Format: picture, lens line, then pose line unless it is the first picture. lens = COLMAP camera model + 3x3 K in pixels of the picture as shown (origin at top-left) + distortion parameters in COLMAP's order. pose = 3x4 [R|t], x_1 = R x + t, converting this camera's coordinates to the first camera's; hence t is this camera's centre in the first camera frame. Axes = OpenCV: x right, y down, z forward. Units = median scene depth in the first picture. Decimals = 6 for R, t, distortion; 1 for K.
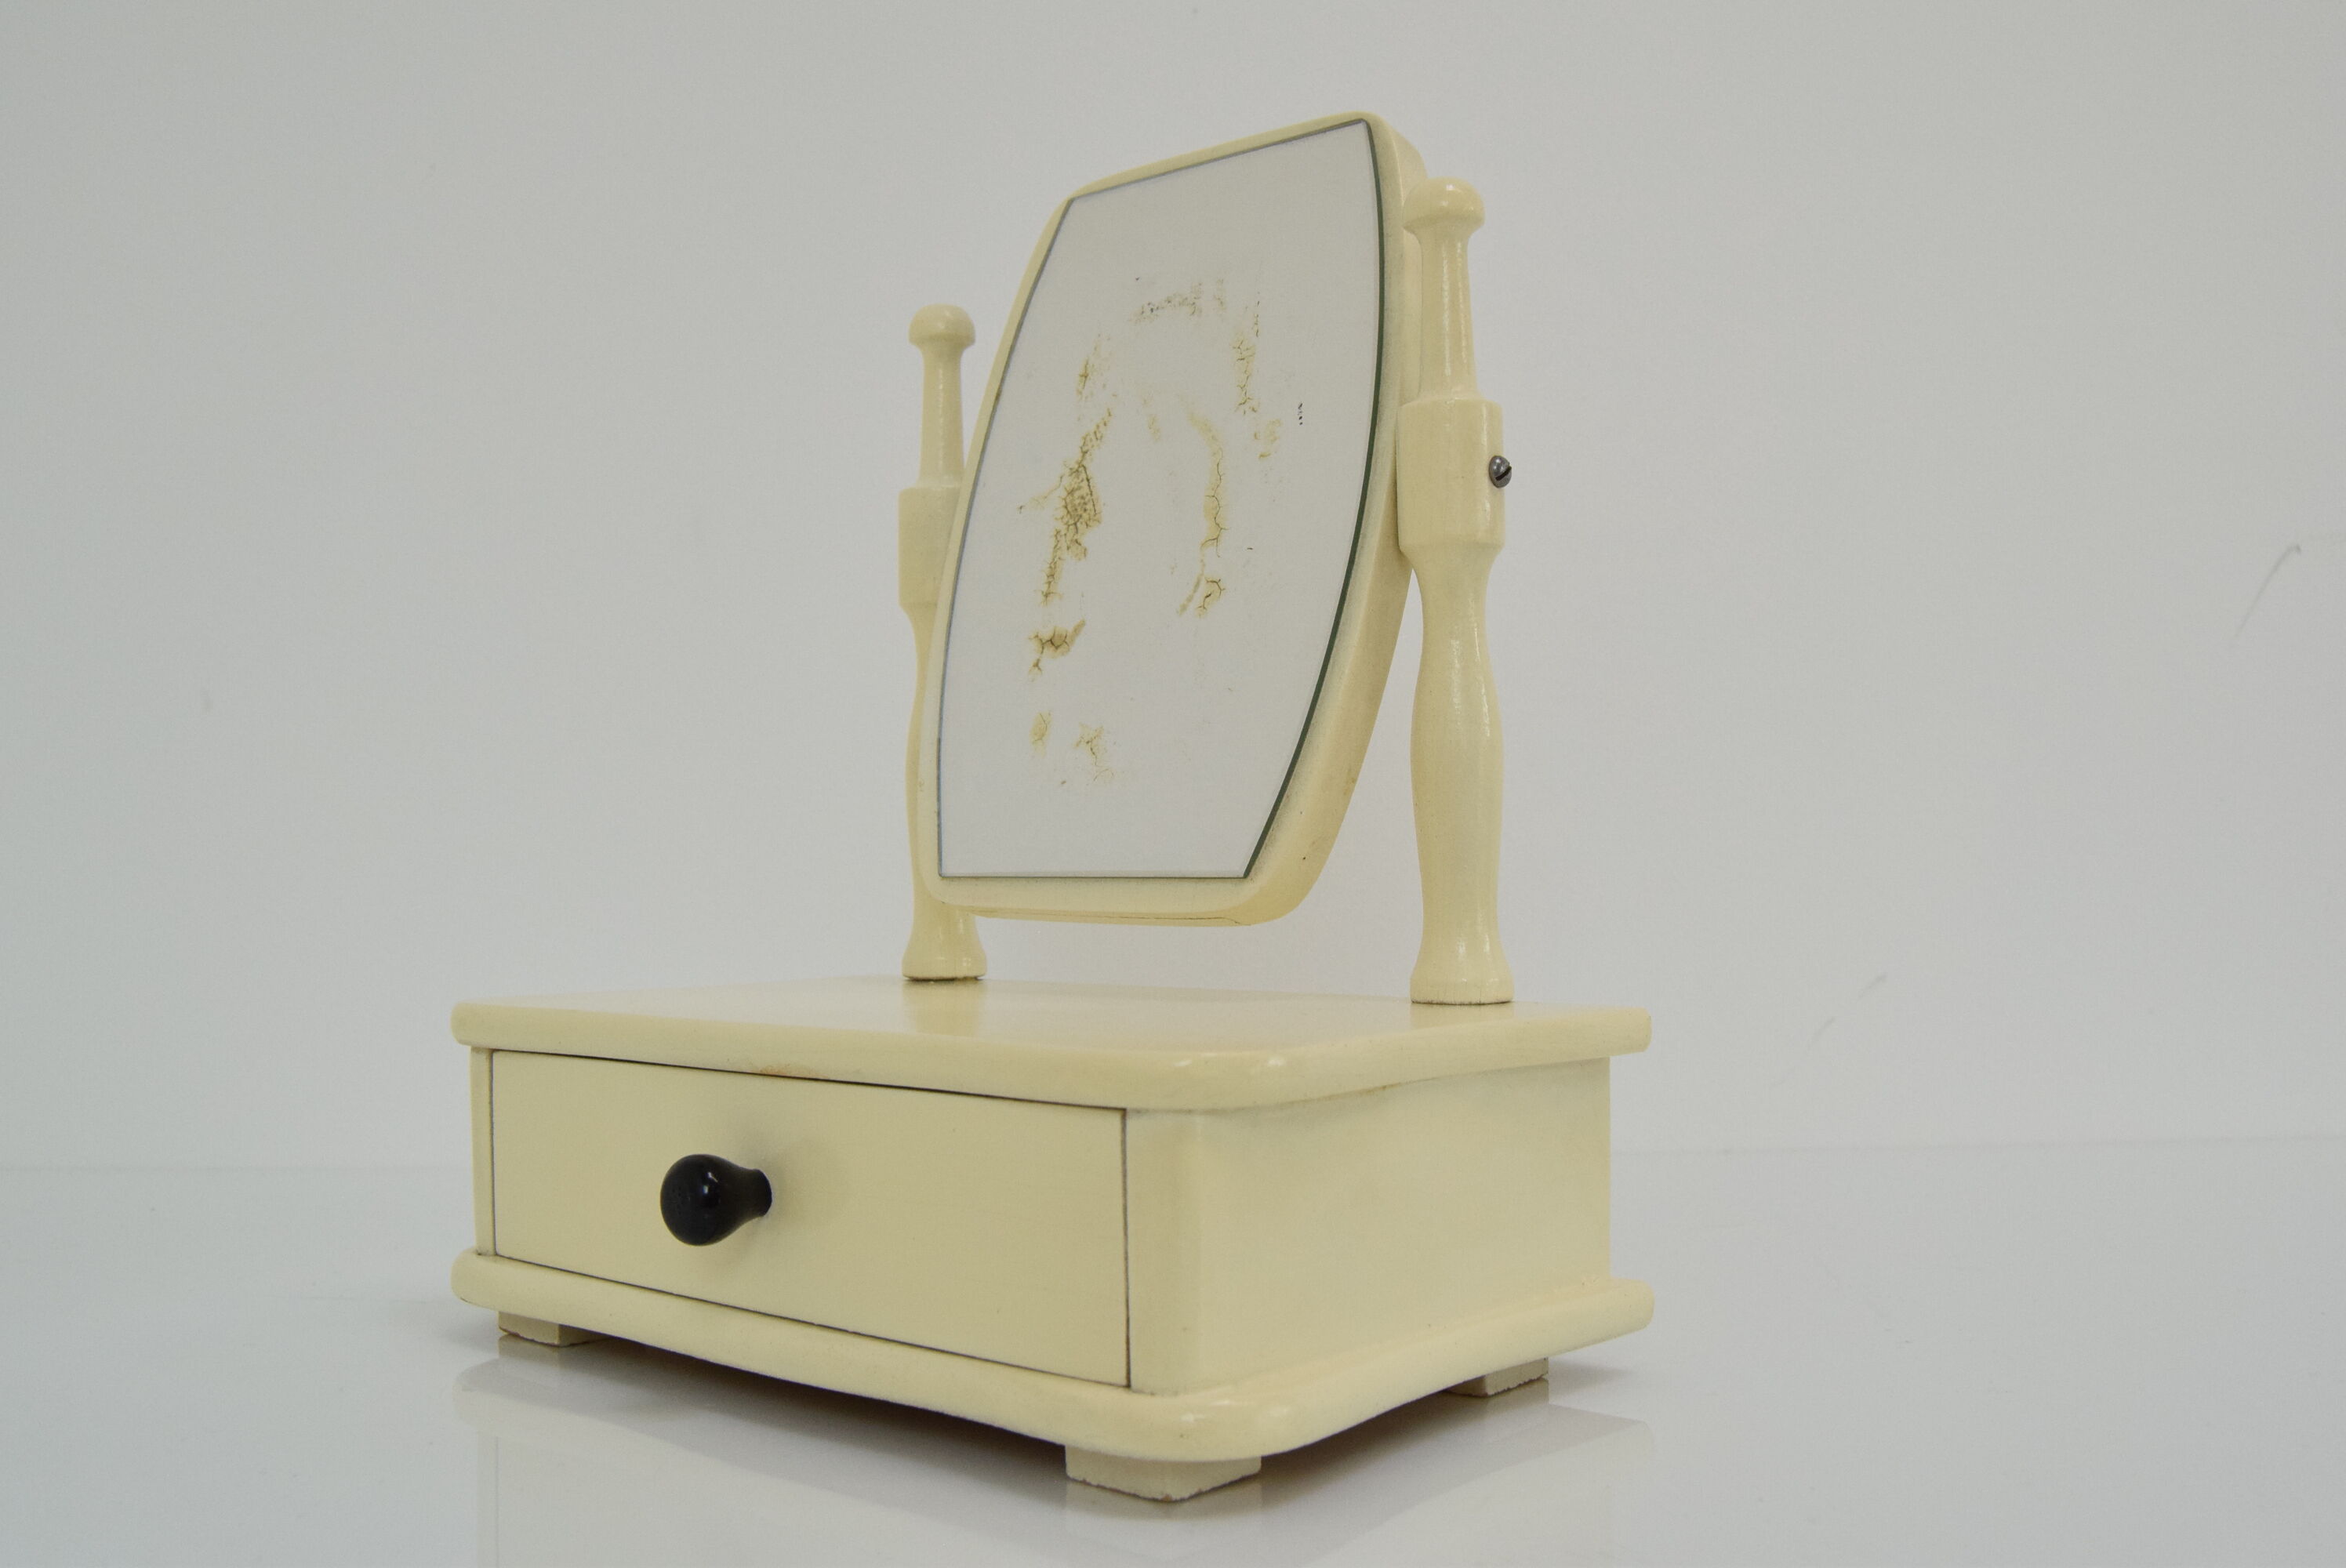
lens RADIAL K [[2122.7, 0, 1261.7], [0, 2122.7, 784.7], [0, 0, 1]] dist [-0.008575, -0.003018]
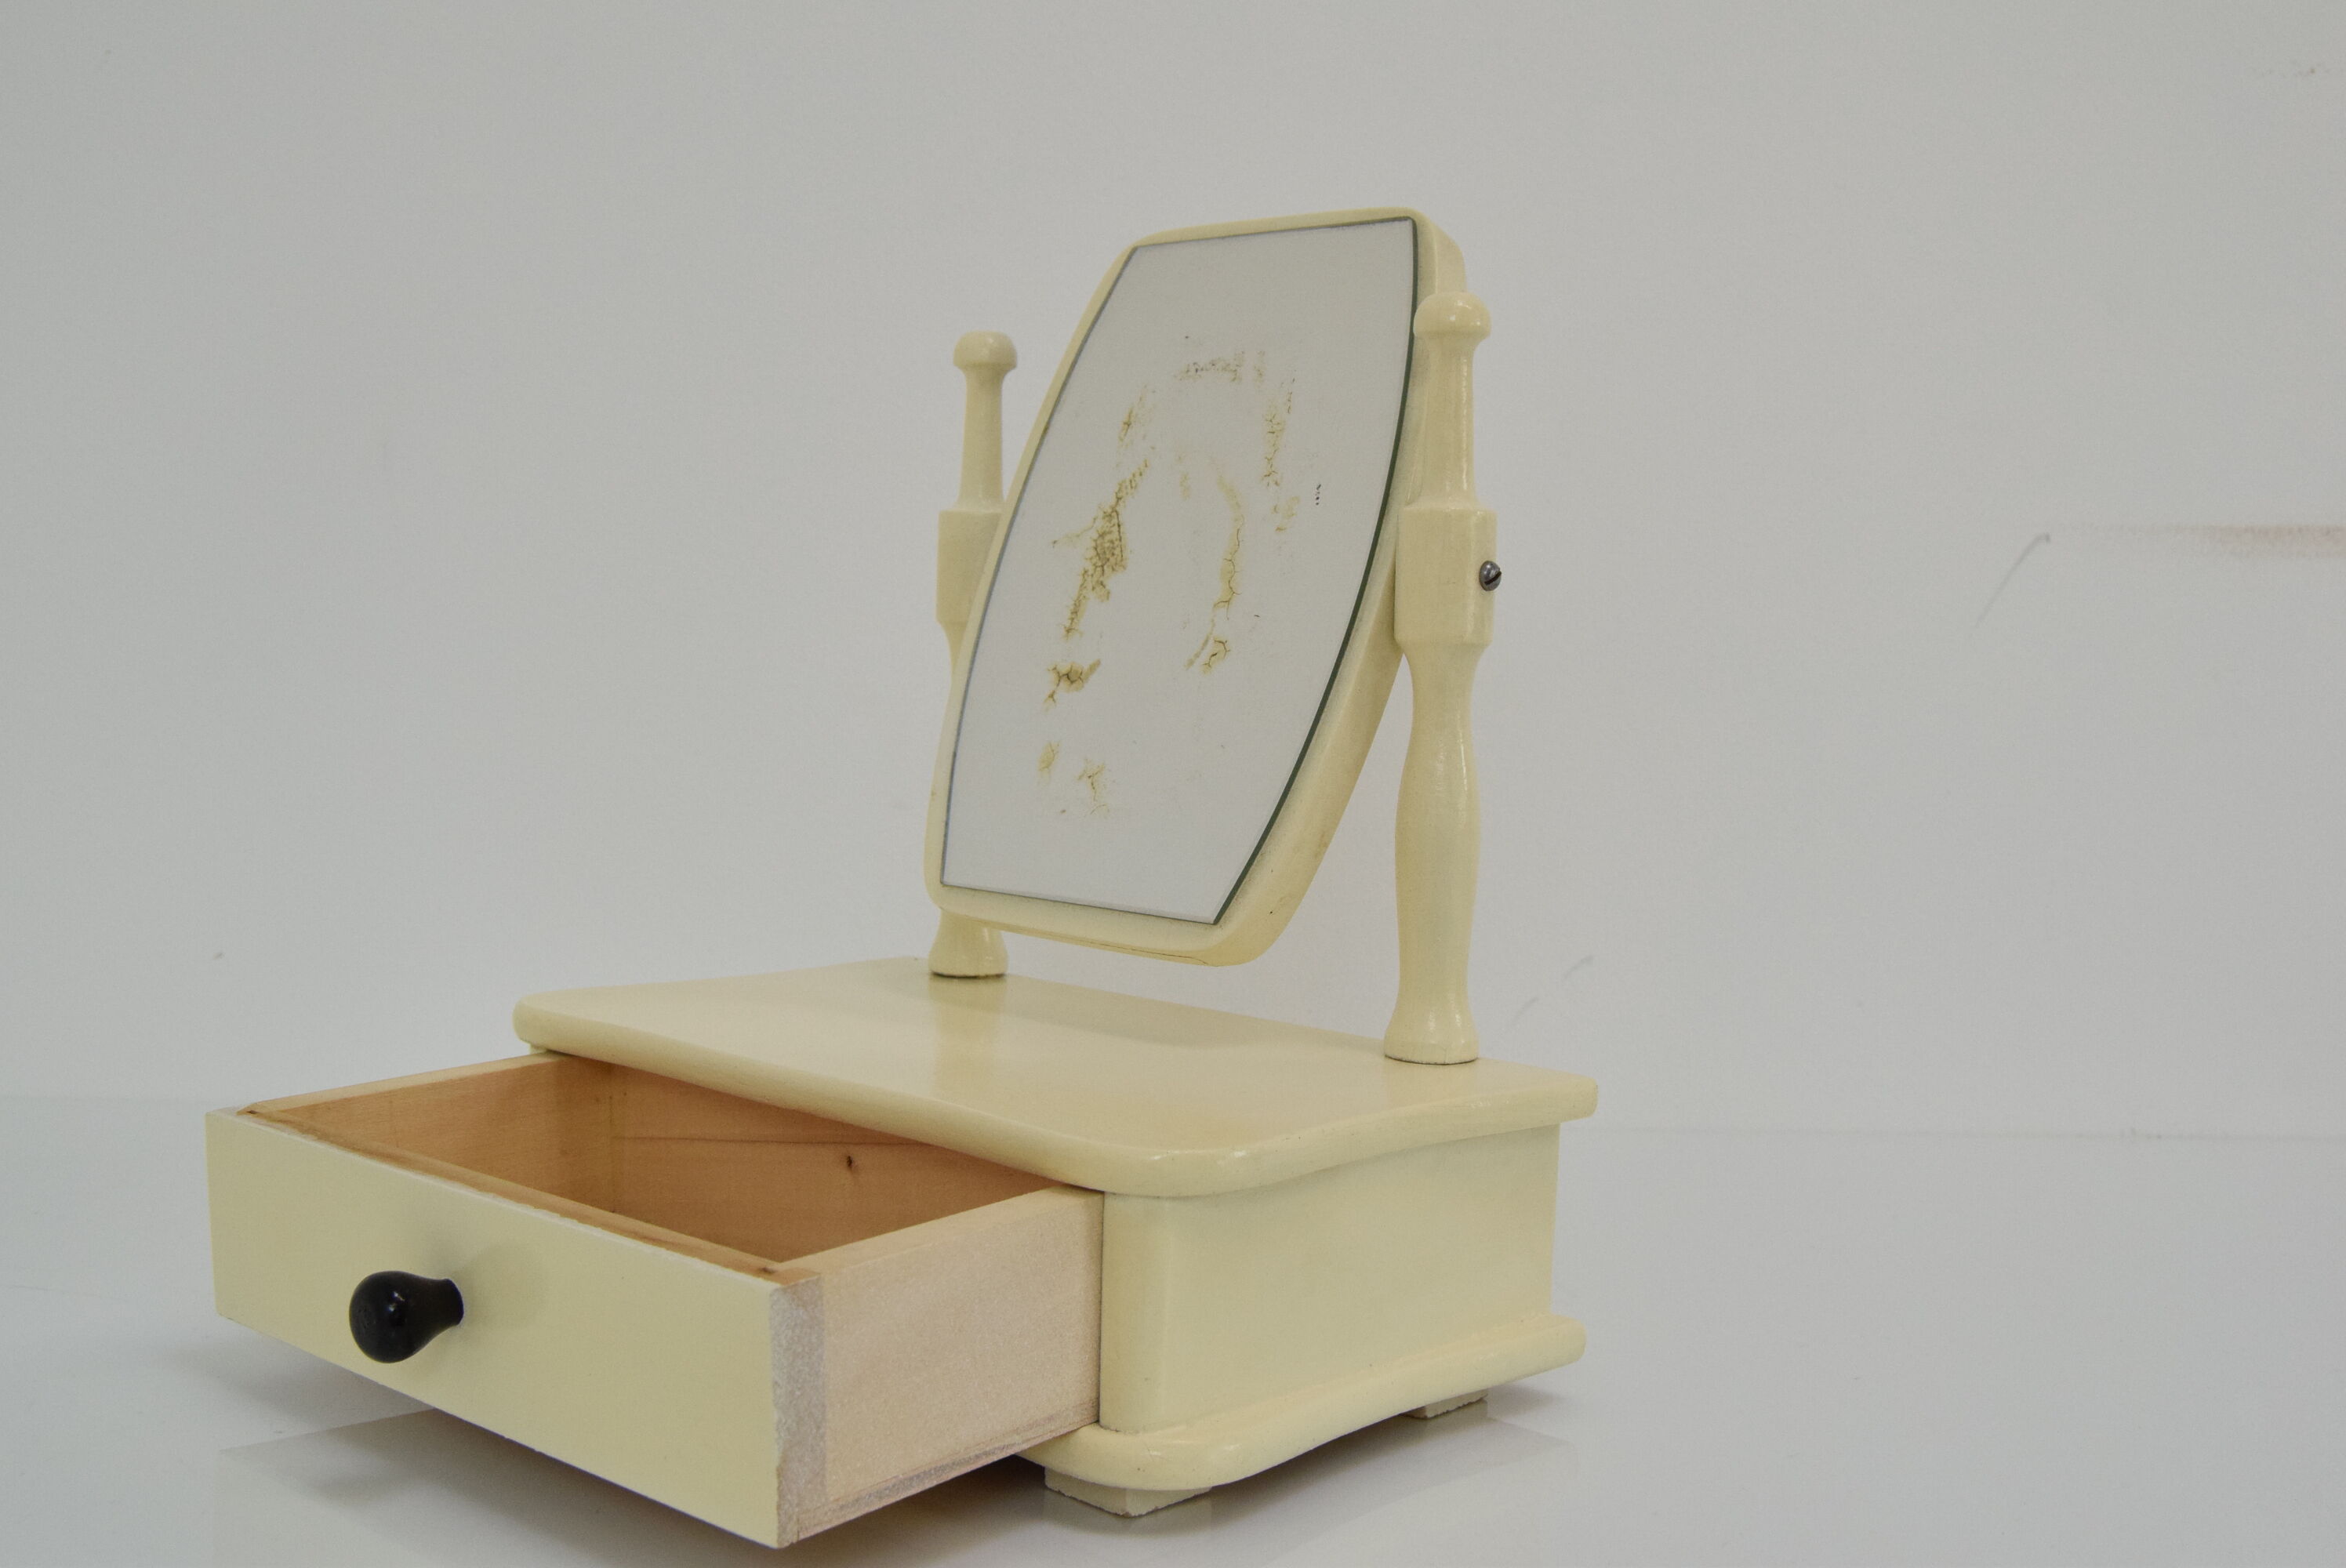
lens RADIAL K [[2495.8, 0, 1173.0], [0, 2495.8, 784.0], [0, 0, 1]] dist [-0.043781, 0.006684]
pose [[0.991519, 0.107918, -0.072416, 0.049622], [-0.106257, 0.993987, 0.026434, -0.052522], [0.074833, -0.018515, 0.997024, -0.243077]]
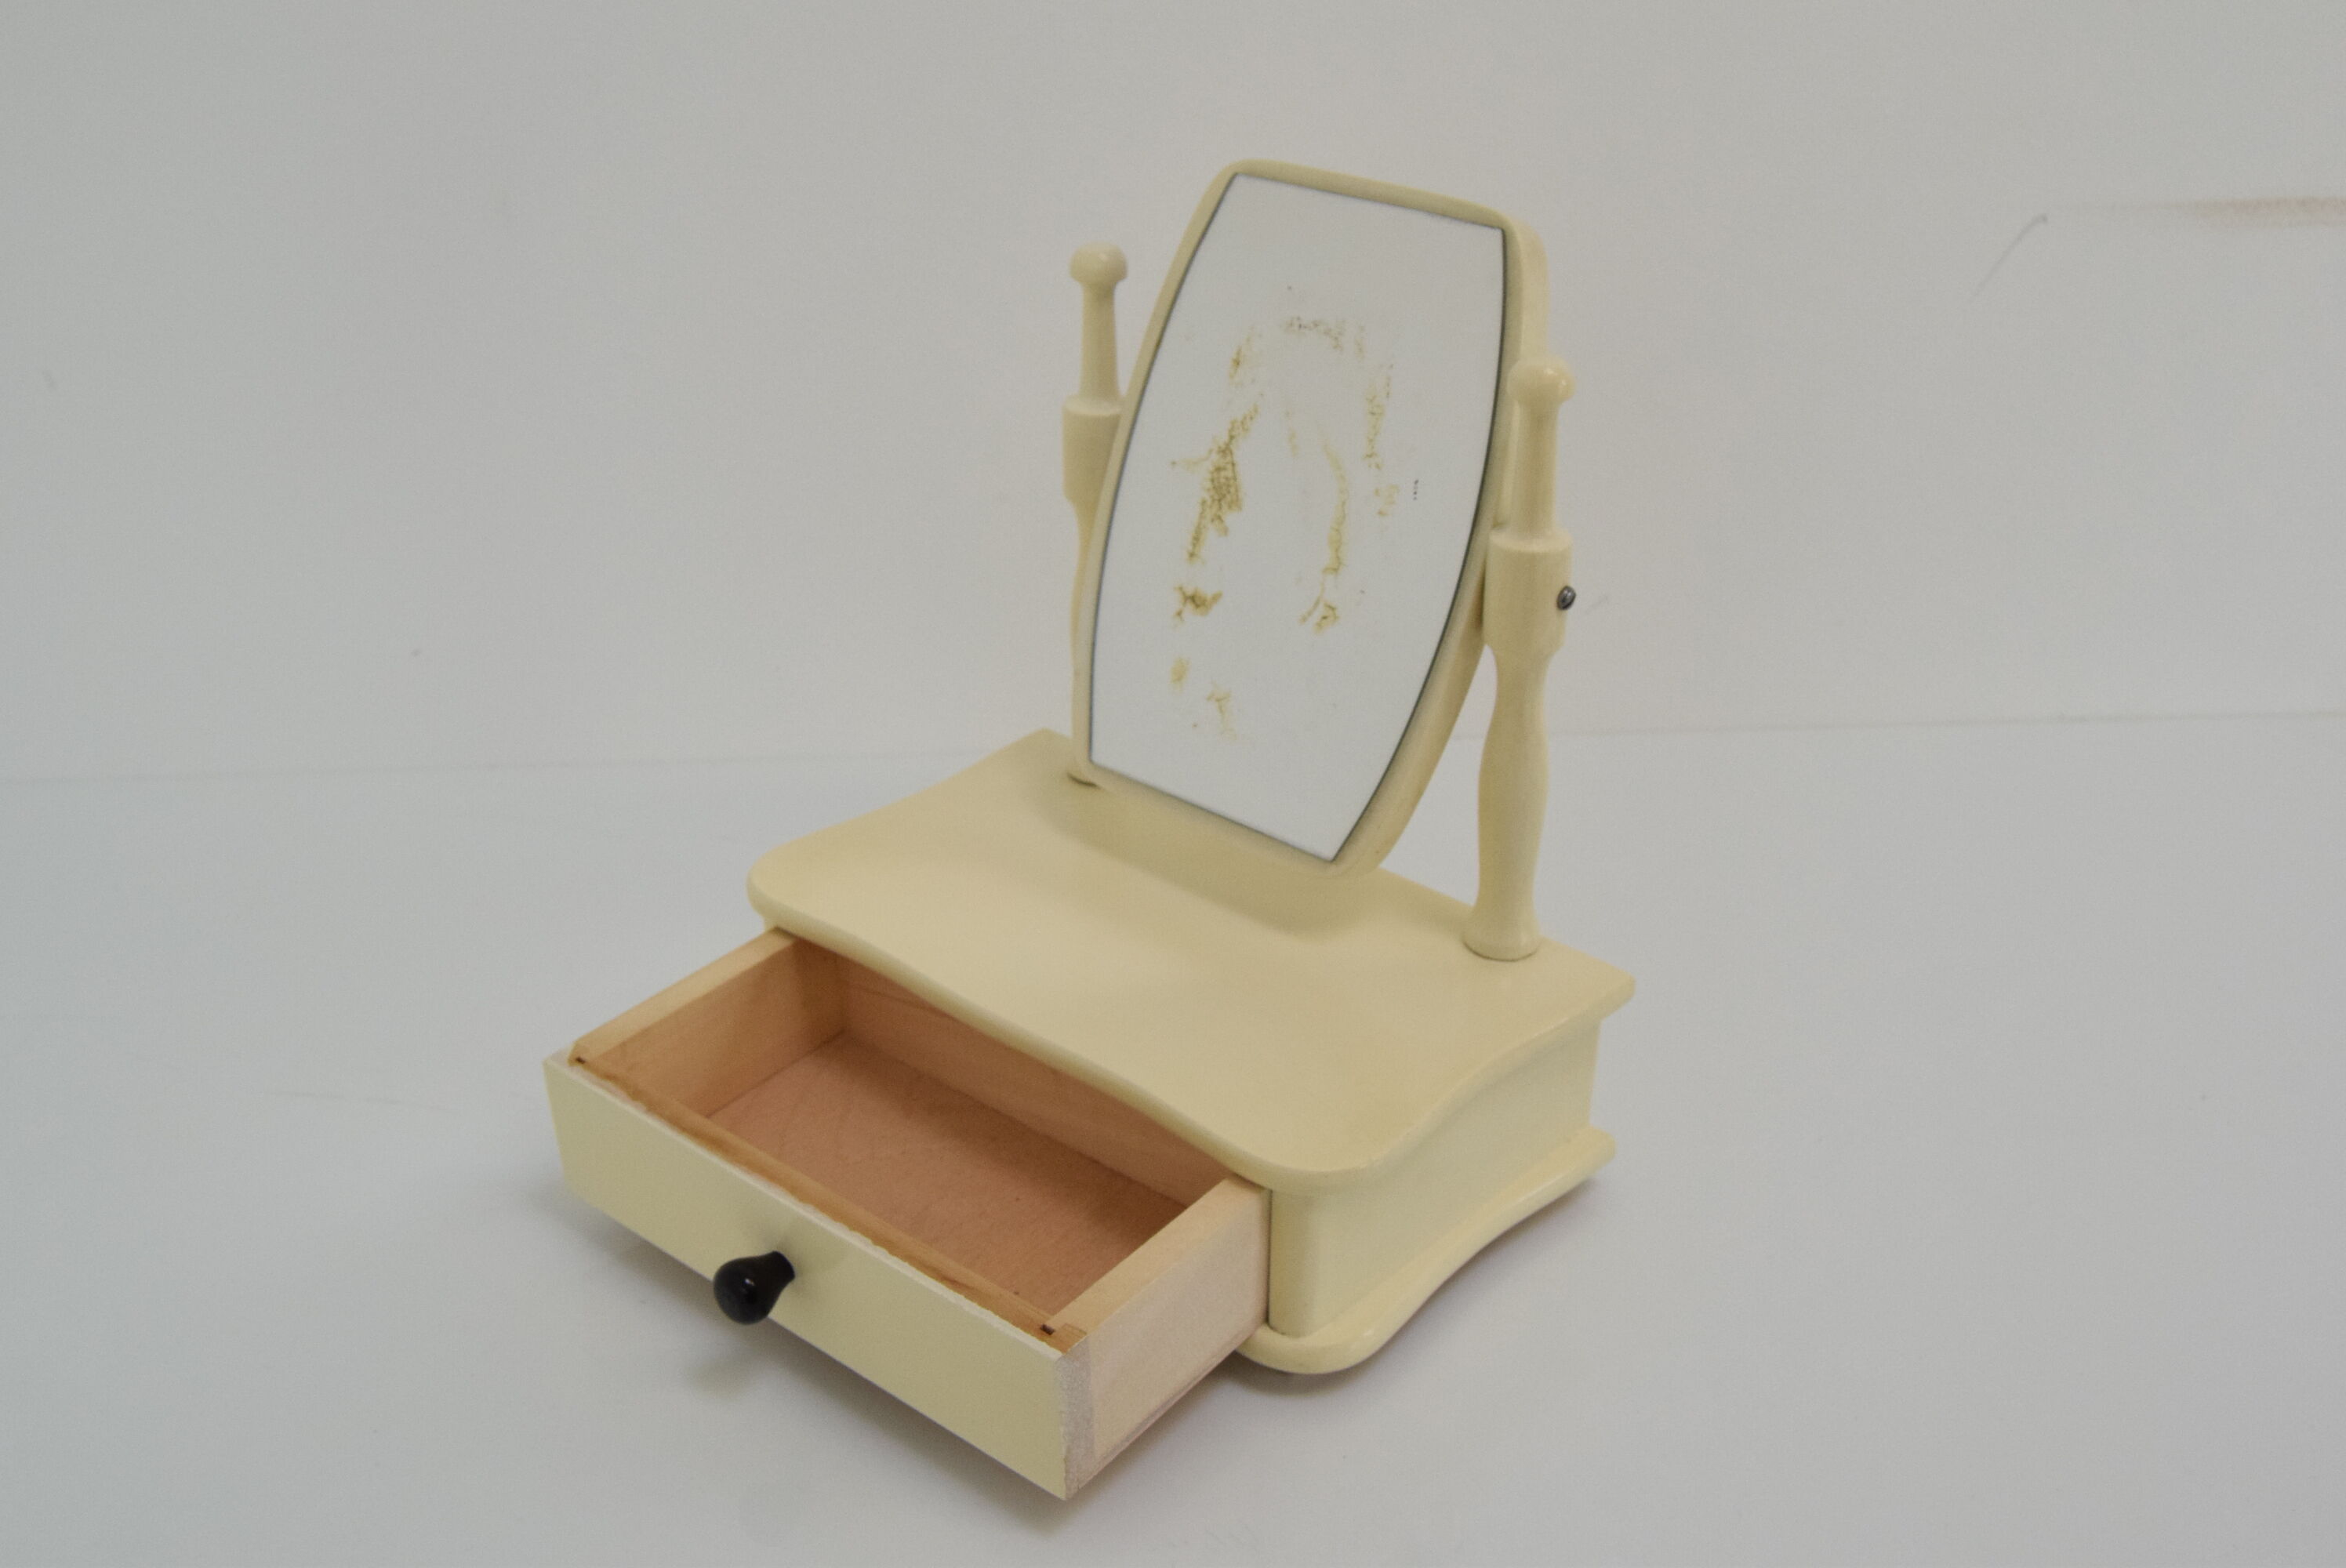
lens RADIAL K [[2390.2, 0, 1173.0], [0, 2390.2, 784.0], [0, 0, 1]] dist [-0.020138, -0.020184]
pose [[0.995377, 0.095181, -0.012822, -0.082759], [-0.081292, 0.906068, 0.415249, -0.551050], [0.051141, -0.412287, 0.909617, -0.317405]]
